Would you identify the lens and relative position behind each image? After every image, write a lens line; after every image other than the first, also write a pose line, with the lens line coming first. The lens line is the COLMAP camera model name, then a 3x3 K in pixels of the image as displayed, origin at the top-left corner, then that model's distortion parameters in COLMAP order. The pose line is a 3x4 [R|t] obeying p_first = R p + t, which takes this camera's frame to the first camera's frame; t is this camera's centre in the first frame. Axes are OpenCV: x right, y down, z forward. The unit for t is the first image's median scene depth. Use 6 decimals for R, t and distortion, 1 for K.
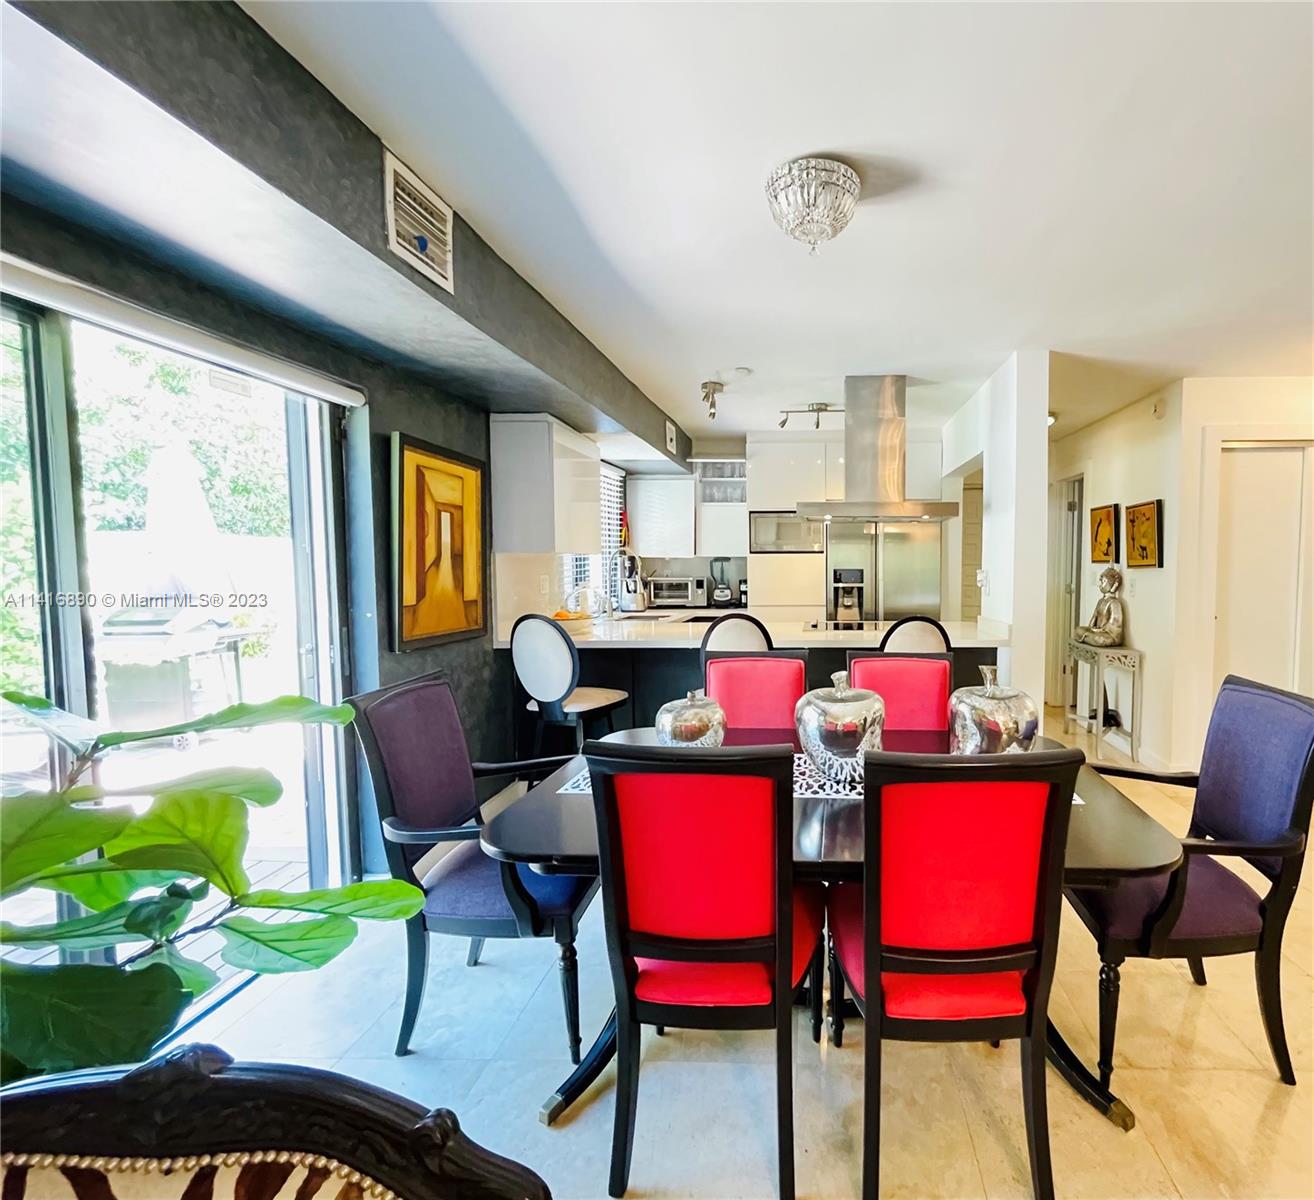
lens RADIAL K [[657.6, 0, 810.1], [0, 657.6, 603.2], [0, 0, 1]] dist [-0.004456, -0.000588]
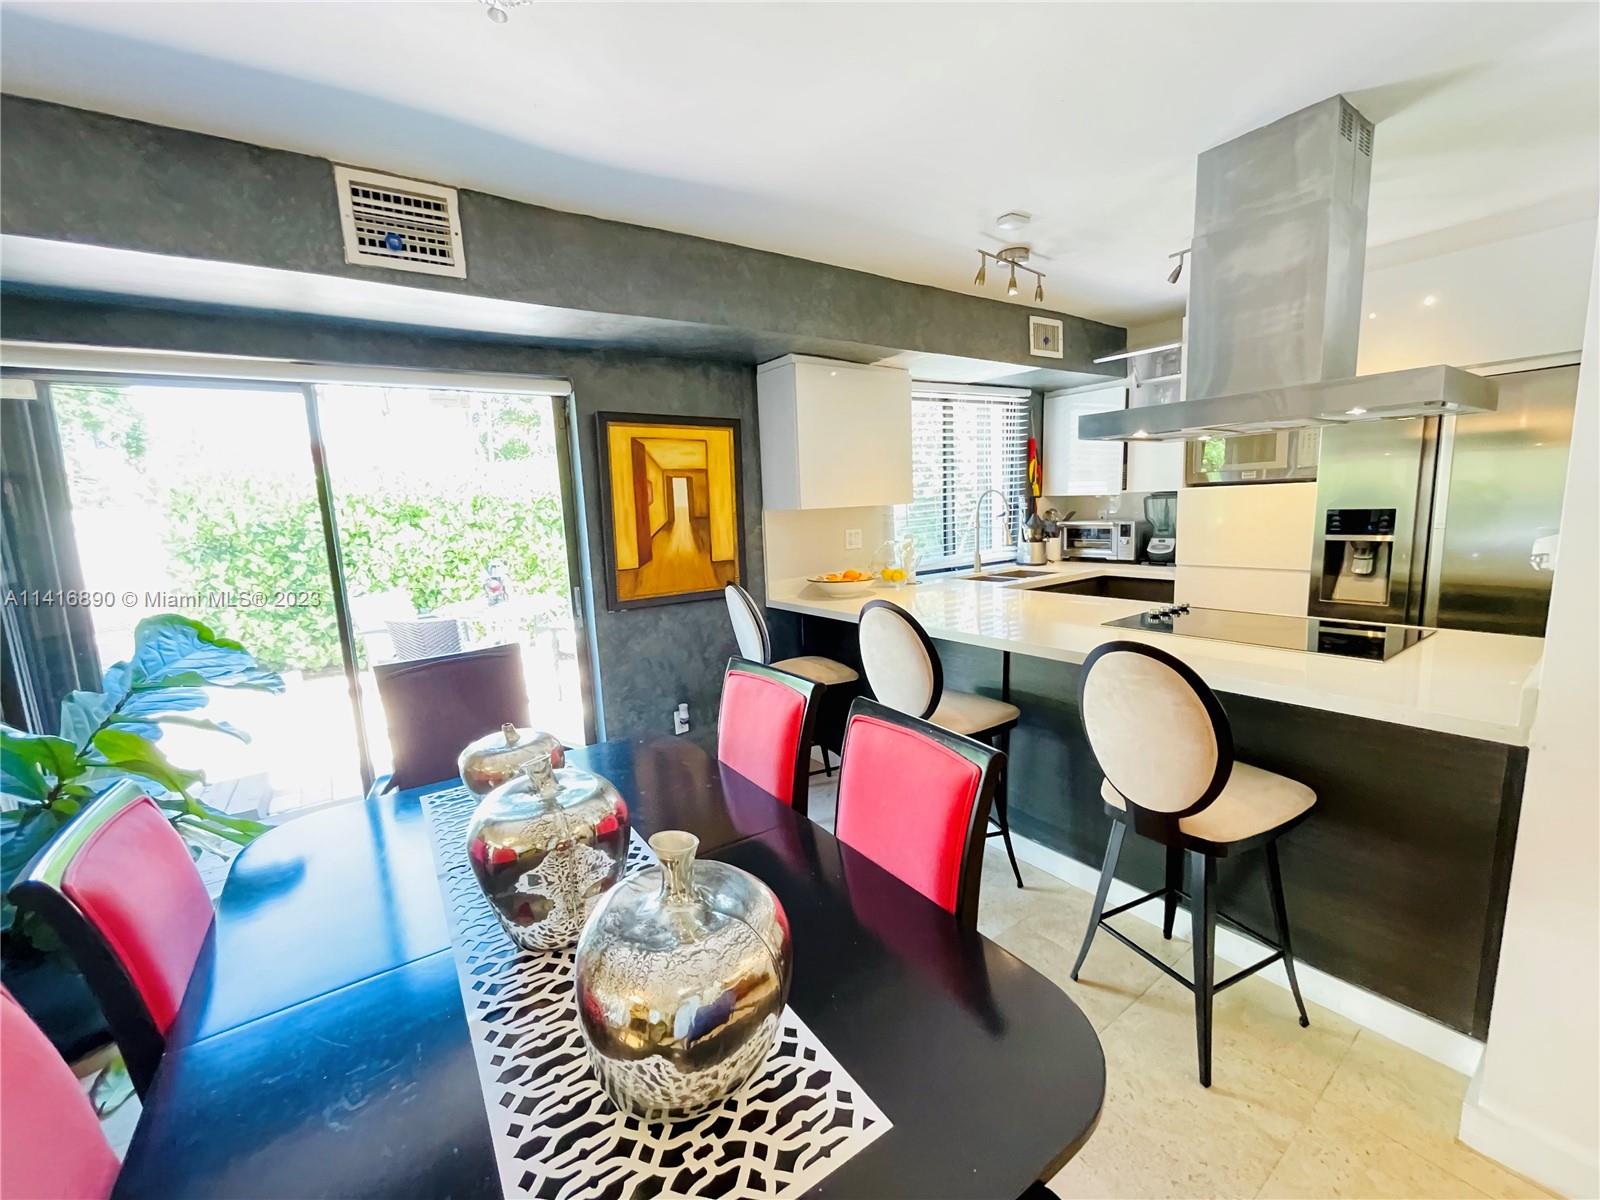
lens RADIAL K [[650.1, 0, 799.5], [0, 650.1, 597.9], [0, 0, 1]] dist [-0.003765, 0.000030]
pose [[0.588481, 0.091409, -0.803327, 0.377066], [-0.003832, 0.993892, 0.110286, -0.059610], [0.808502, -0.061823, 0.585237, 0.503935]]
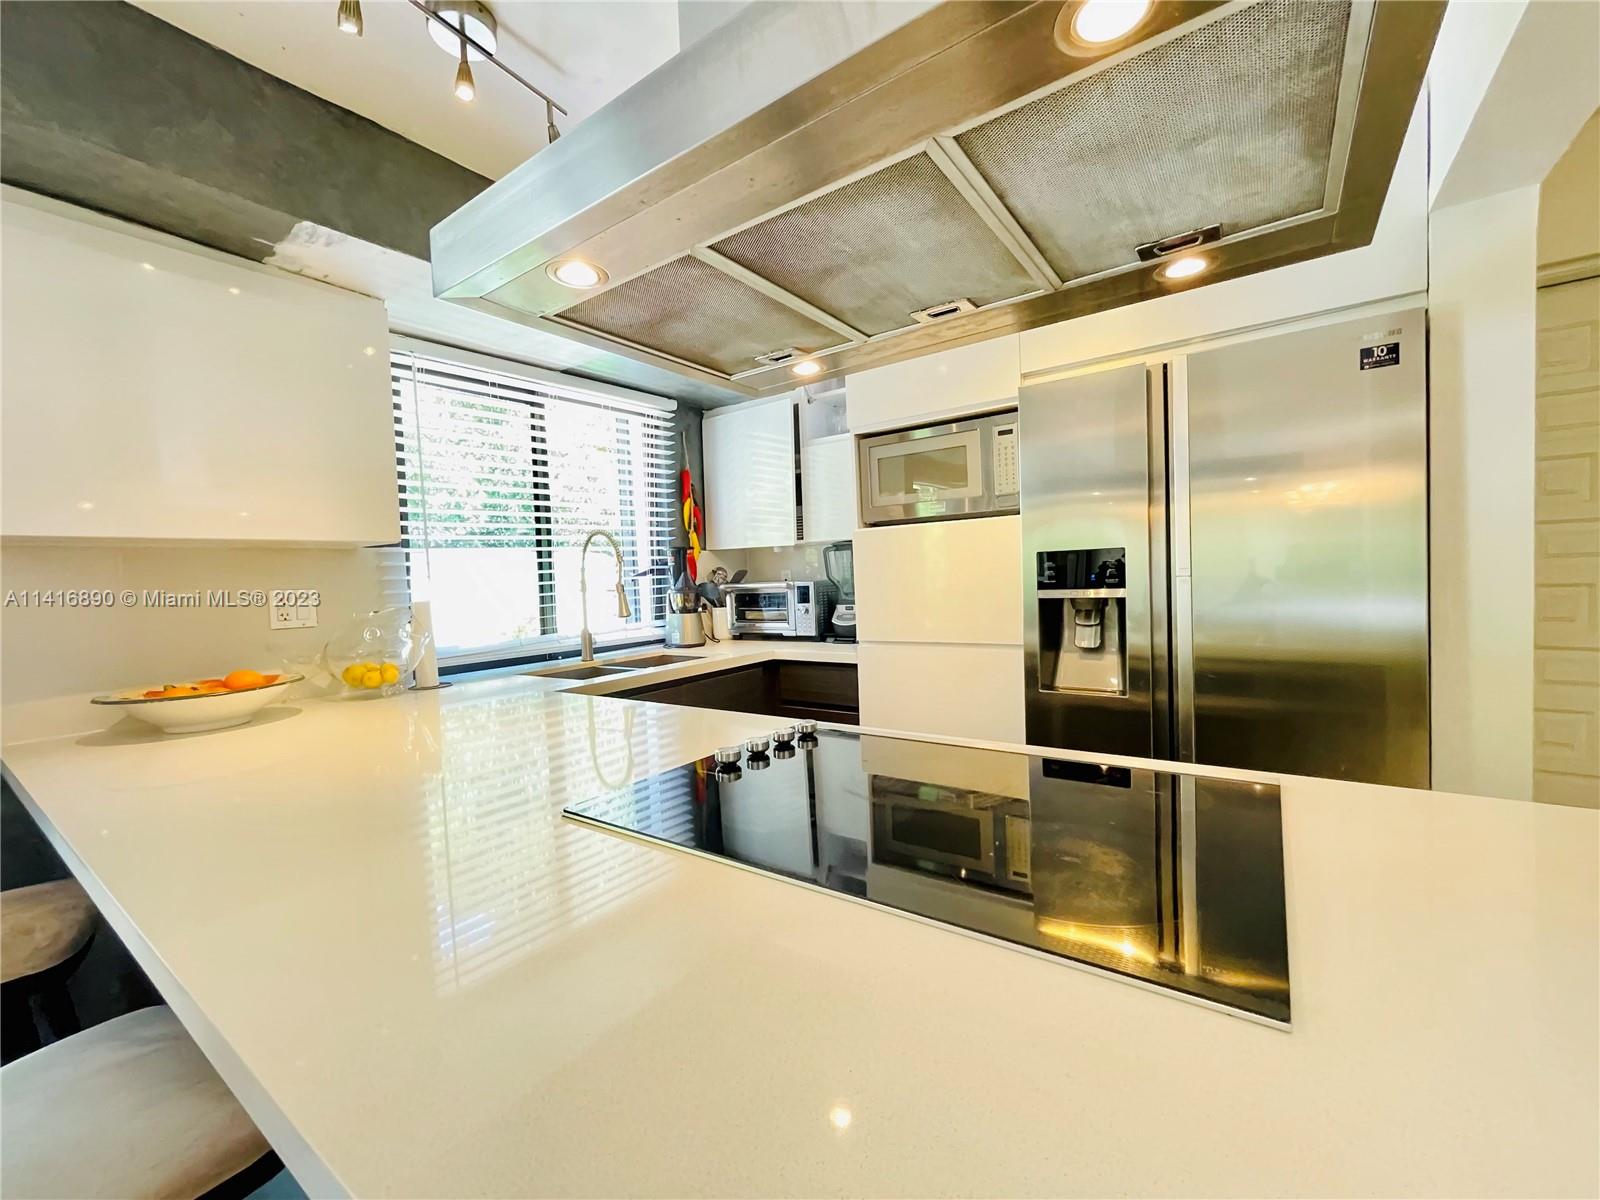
lens RADIAL K [[650.1, 0, 799.2], [0, 650.1, 602.1], [0, 0, 1]] dist [-0.003765, 0.000030]
pose [[0.819179, -0.008626, -0.573473, 0.229493], [0.005562, 0.999959, -0.007095, -0.035350], [0.573511, 0.002622, 0.819194, 1.043740]]
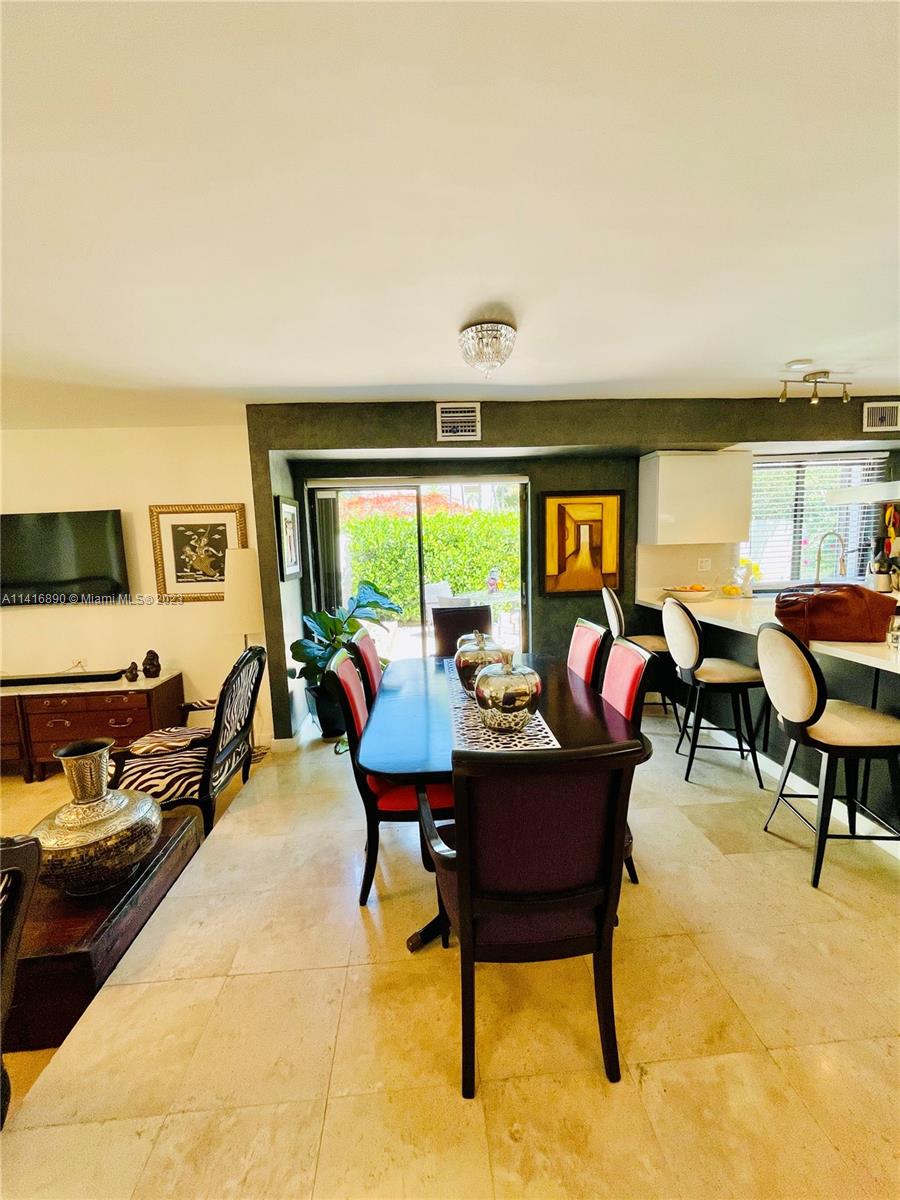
lens RADIAL K [[487.6, 0, 452.5], [0, 487.6, 597.3], [0, 0, 1]] dist [-0.003765, 0.000030]
pose [[0.085064, 0.110570, -0.990221, 0.738957], [-0.032100, 0.993612, 0.108191, -0.068883], [0.995858, 0.022583, 0.088070, 0.481874]]
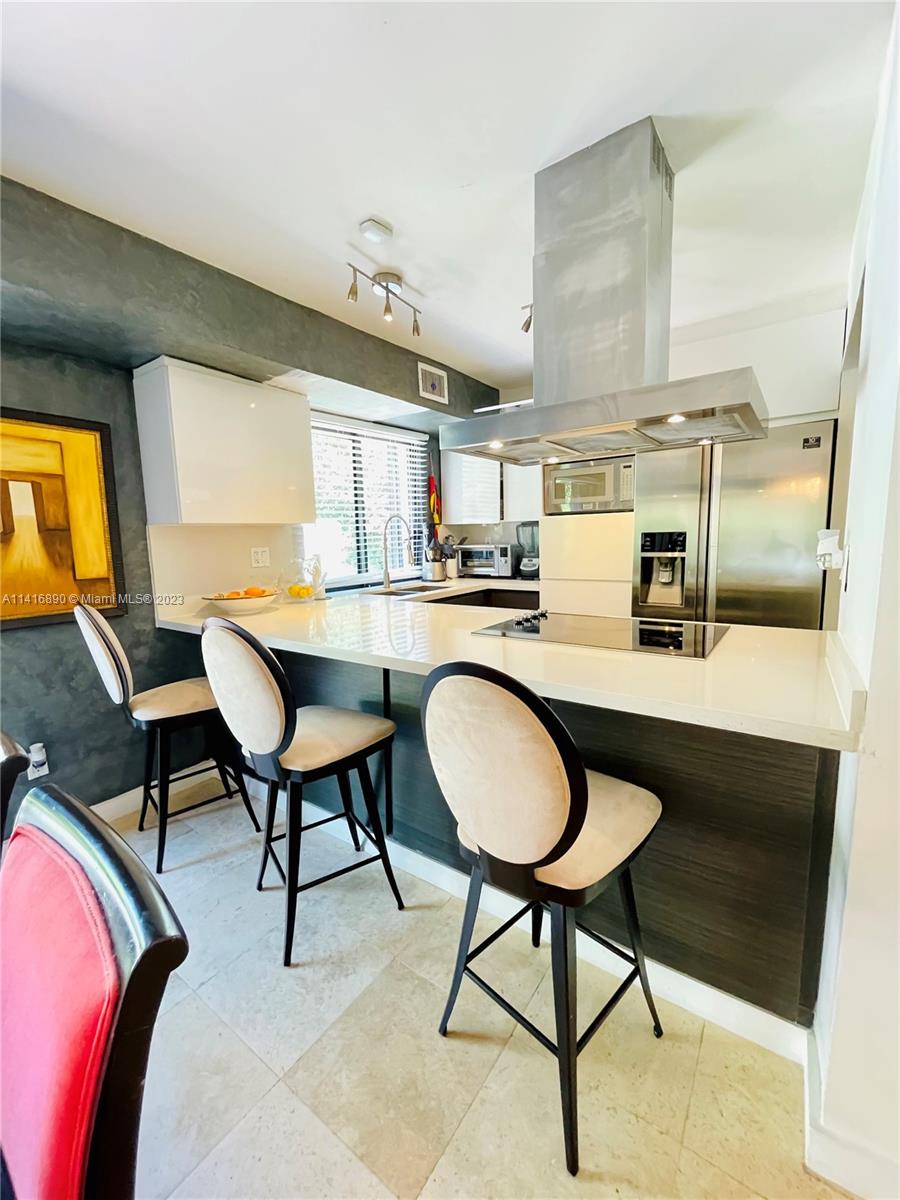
lens RADIAL K [[487.6, 0, 452.3], [0, 487.6, 600.5], [0, 0, 1]] dist [-0.003765, 0.000030]
pose [[0.819904, 0.055169, -0.569837, 0.294047], [-0.007227, 0.996264, 0.086055, -0.036349], [0.572455, -0.066439, 0.817240, 0.734284]]
